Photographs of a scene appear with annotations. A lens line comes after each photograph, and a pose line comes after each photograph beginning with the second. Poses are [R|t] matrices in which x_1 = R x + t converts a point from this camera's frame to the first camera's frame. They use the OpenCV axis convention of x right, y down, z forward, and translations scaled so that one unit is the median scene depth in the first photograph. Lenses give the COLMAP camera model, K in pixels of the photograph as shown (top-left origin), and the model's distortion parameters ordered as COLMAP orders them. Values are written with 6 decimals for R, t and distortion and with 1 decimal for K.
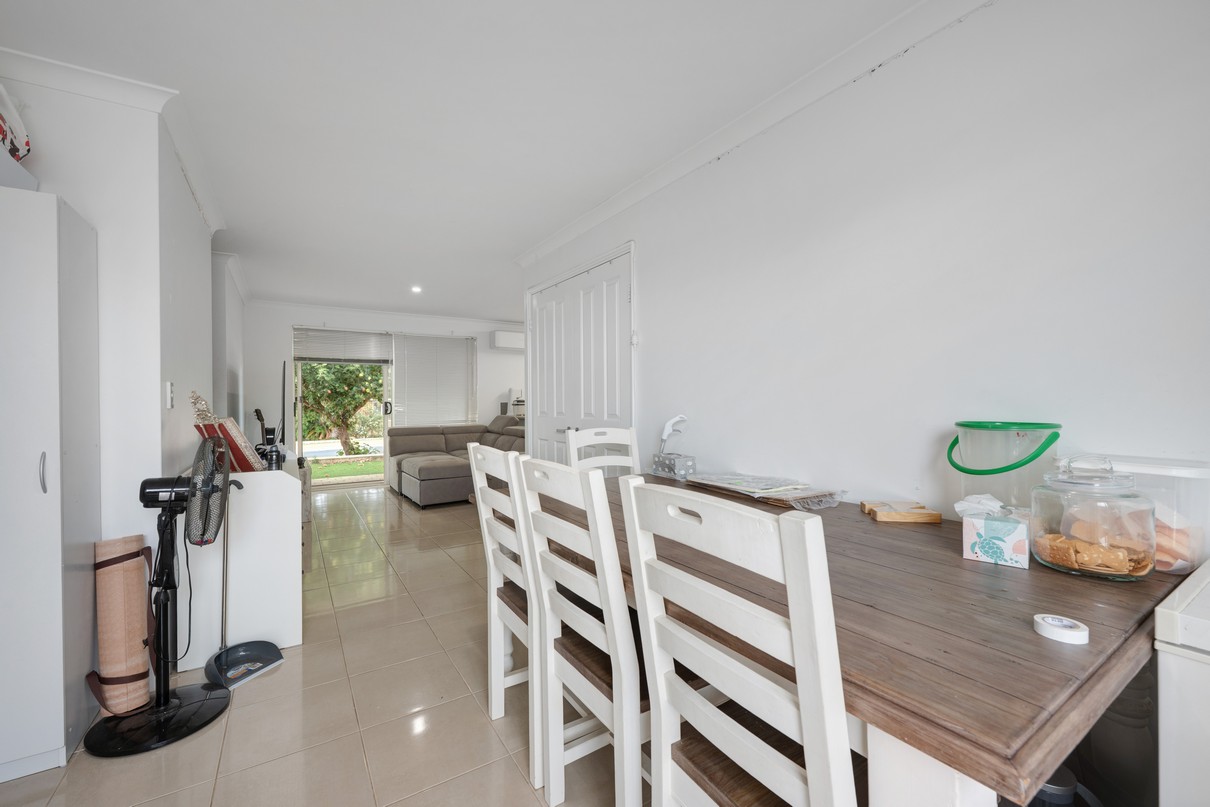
lens RADIAL K [[490.0, 0, 577.5], [0, 490.0, 403.3], [0, 0, 1]] dist [0.002299, 0.000139]
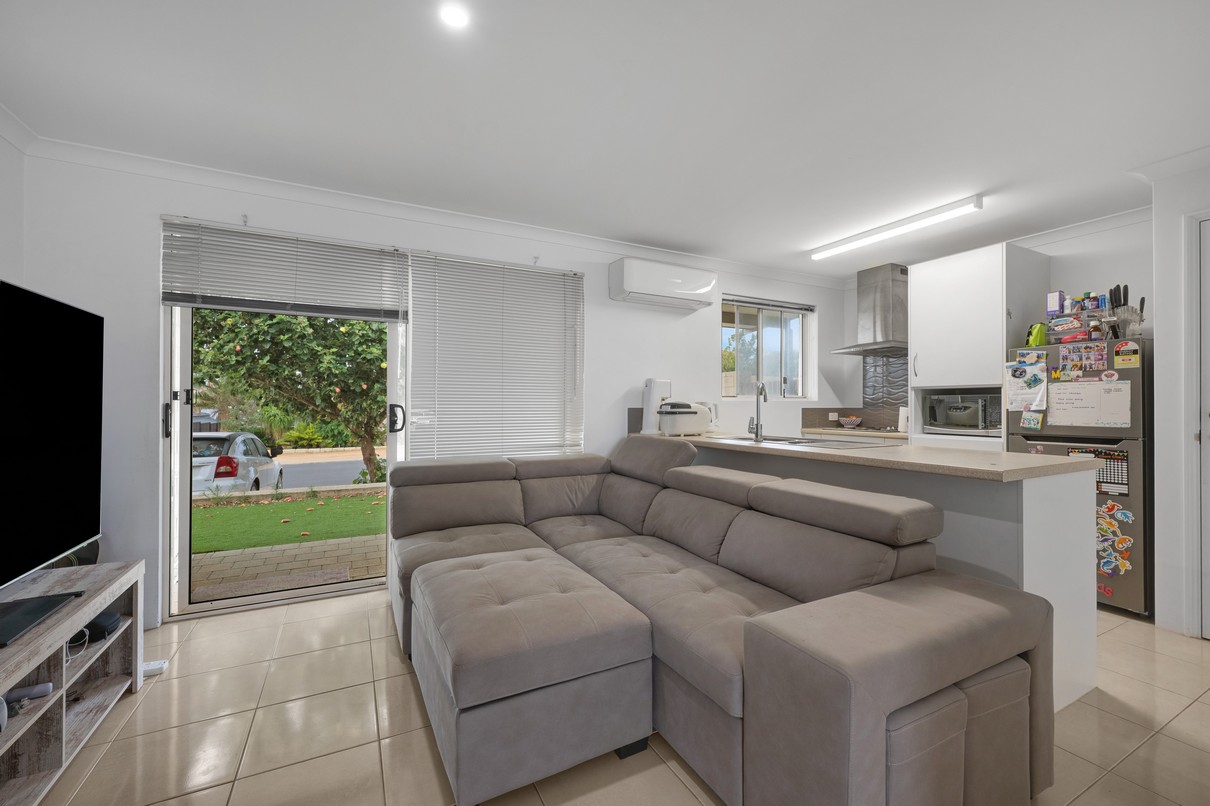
lens RADIAL K [[490.0, 0, 600.6], [0, 490.0, 399.9], [0, 0, 1]] dist [0.002299, 0.000139]
pose [[0.998745, 0.007557, -0.049514, -0.162982], [-0.008445, 0.999807, -0.017747, -0.000791], [0.049370, 0.018143, 0.998616, 0.514879]]
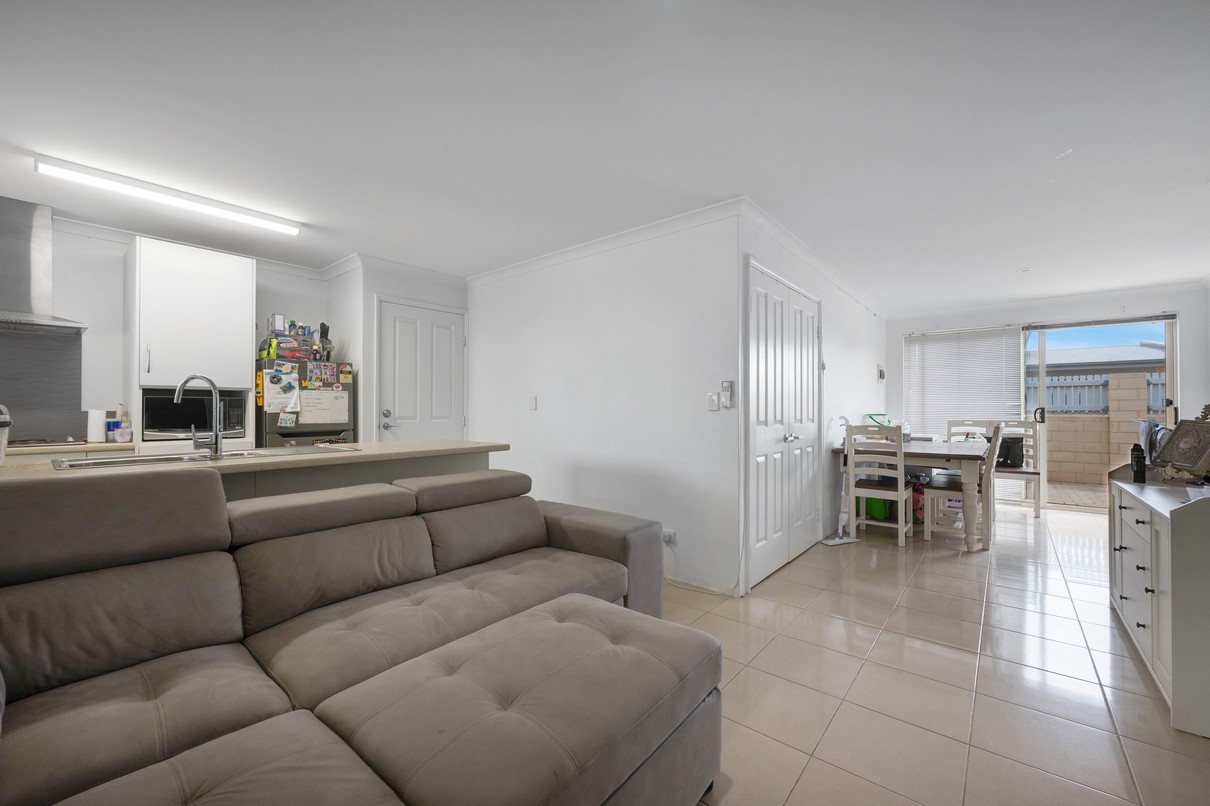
lens RADIAL K [[490.0, 0, 608.7], [0, 490.0, 407.1], [0, 0, 1]] dist [0.002299, 0.000139]
pose [[-0.341546, 0.011192, 0.939798, -0.387037], [0.009359, 0.999920, -0.008506, -0.000069], [-0.939818, 0.005891, -0.341624, 0.797240]]
